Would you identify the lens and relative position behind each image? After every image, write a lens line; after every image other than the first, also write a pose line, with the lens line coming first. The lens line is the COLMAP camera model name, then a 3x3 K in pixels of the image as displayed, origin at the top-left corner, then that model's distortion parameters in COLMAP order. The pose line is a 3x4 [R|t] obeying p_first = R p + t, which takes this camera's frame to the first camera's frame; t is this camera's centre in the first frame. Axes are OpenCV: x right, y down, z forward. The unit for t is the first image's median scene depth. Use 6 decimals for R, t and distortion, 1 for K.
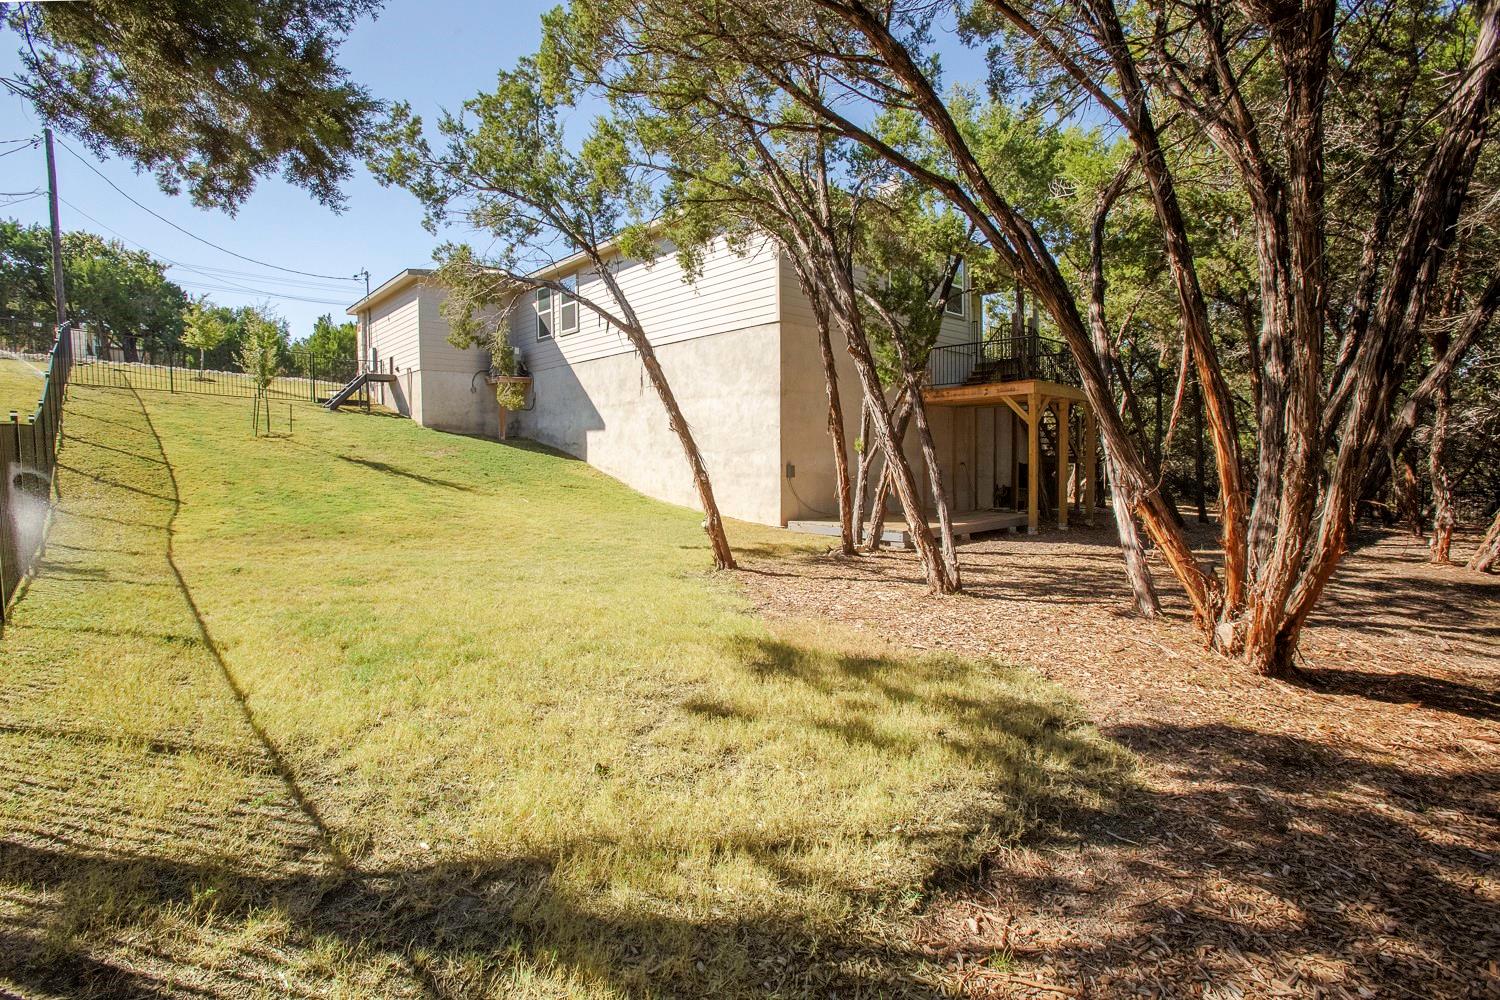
lens RADIAL K [[684.4, 0, 729.7], [0, 684.4, 491.3], [0, 0, 1]] dist [-0.000050, 0.000688]
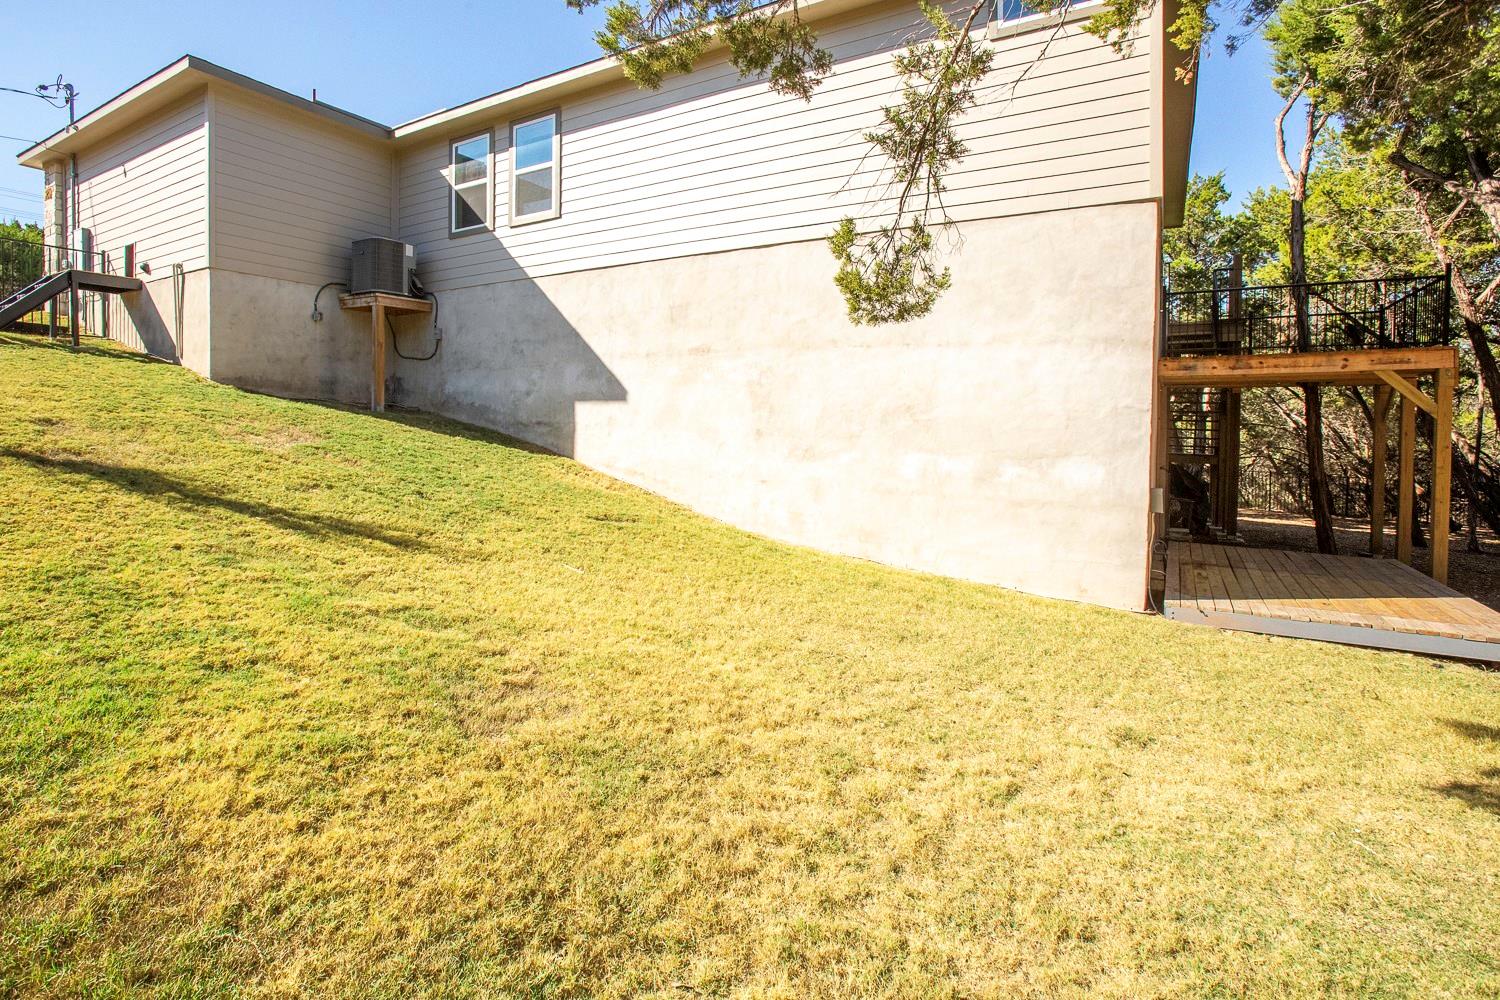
lens RADIAL K [[734.3, 0, 768.8], [0, 734.3, 453.5], [0, 0, 1]] dist [-0.048399, 0.025678]
pose [[0.951778, 0.011851, 0.306558, -0.222317], [-0.005397, 0.999746, -0.021890, -0.032573], [-0.306740, 0.019179, 0.951600, 0.377744]]
